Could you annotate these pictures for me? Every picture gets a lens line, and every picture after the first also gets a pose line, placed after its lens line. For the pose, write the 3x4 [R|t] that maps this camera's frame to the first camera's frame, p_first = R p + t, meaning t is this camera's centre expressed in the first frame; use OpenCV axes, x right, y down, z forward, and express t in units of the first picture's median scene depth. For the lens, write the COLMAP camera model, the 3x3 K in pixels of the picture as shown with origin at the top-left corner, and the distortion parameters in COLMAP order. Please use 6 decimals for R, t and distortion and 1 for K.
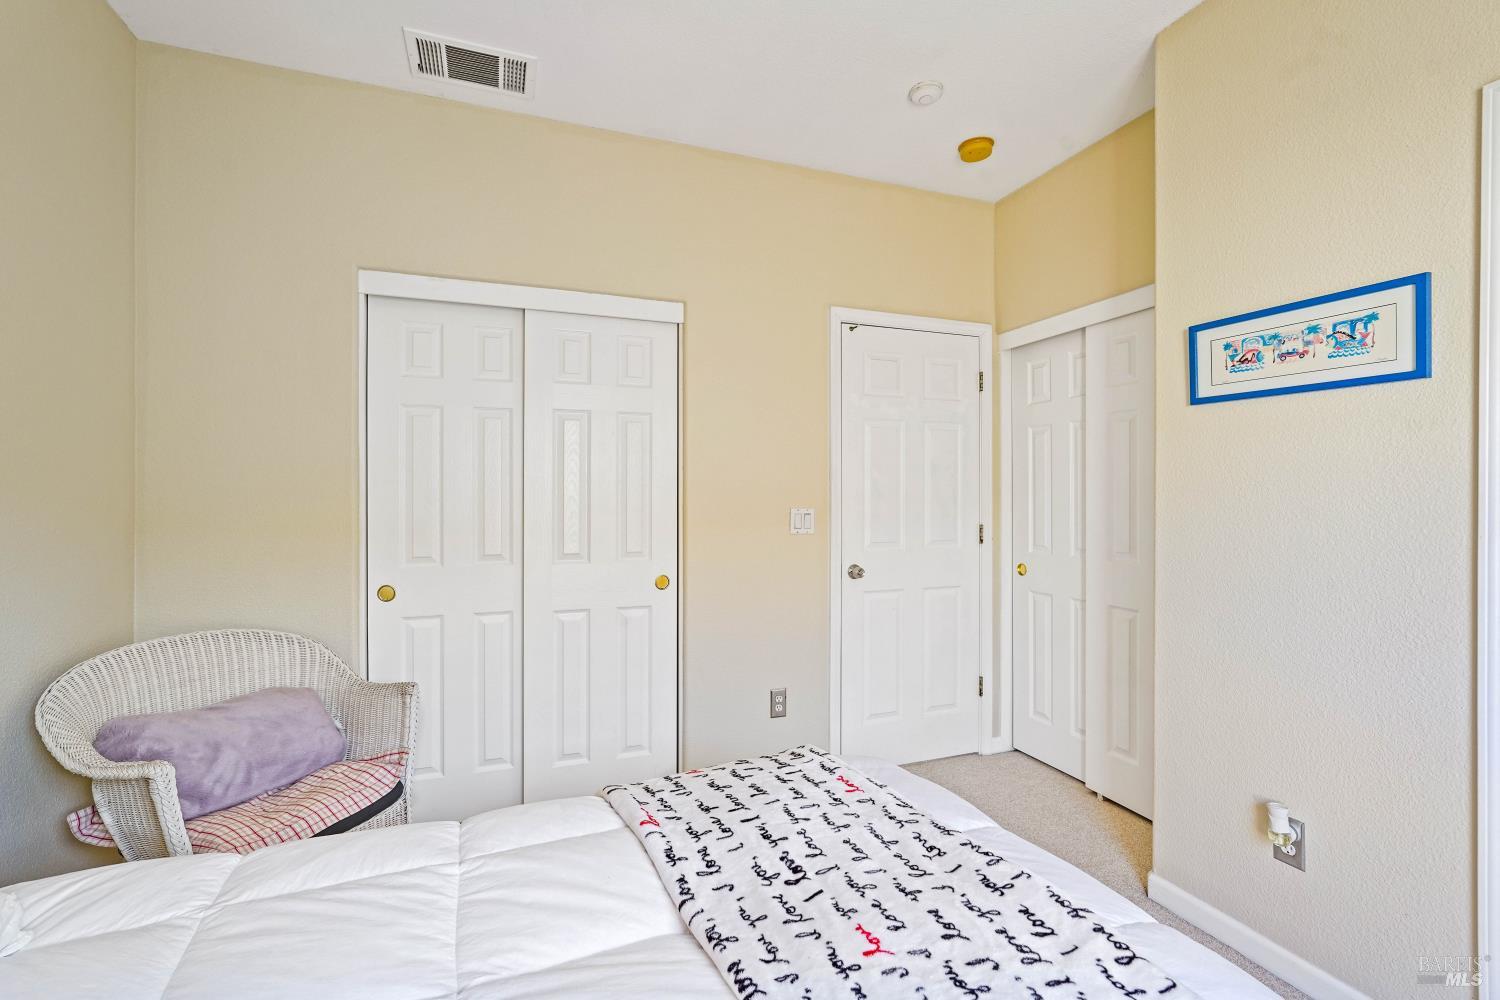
lens RADIAL K [[668.5, 0, 749.8], [0, 668.5, 488.3], [0, 0, 1]] dist [-0.001966, 0.000676]
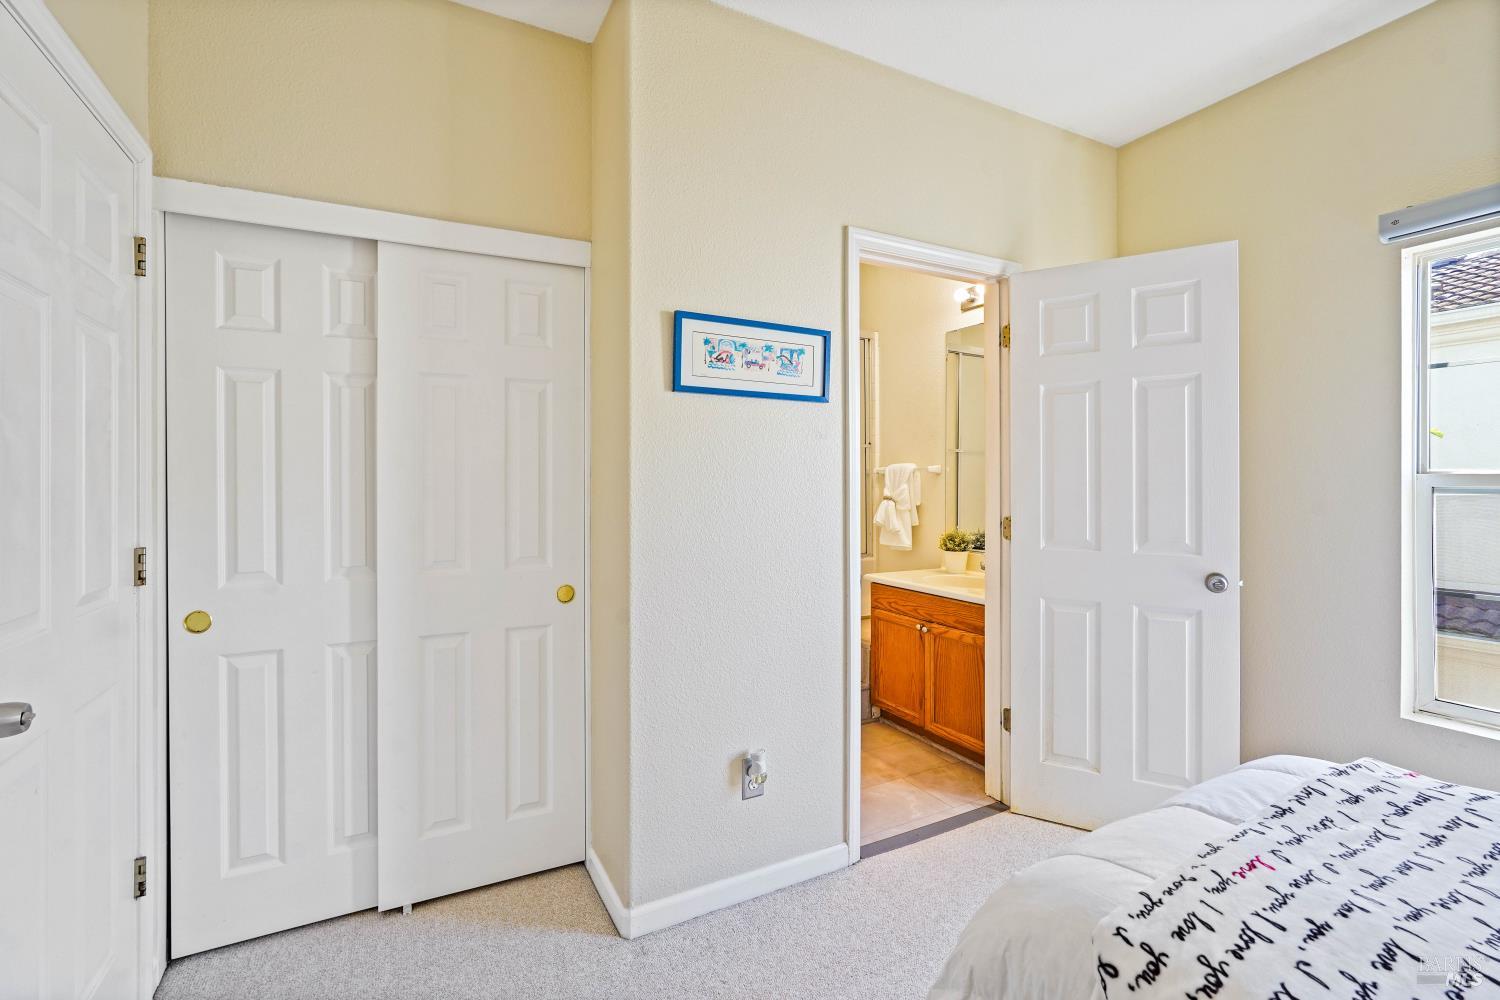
lens RADIAL K [[668.5, 0, 749.8], [0, 668.5, 488.3], [0, 0, 1]] dist [-0.001966, 0.000676]
pose [[-0.118804, -0.002070, 0.992916, -0.357625], [-0.001386, 0.999997, 0.001919, 0.016512], [-0.992917, -0.001149, -0.118806, 1.132123]]
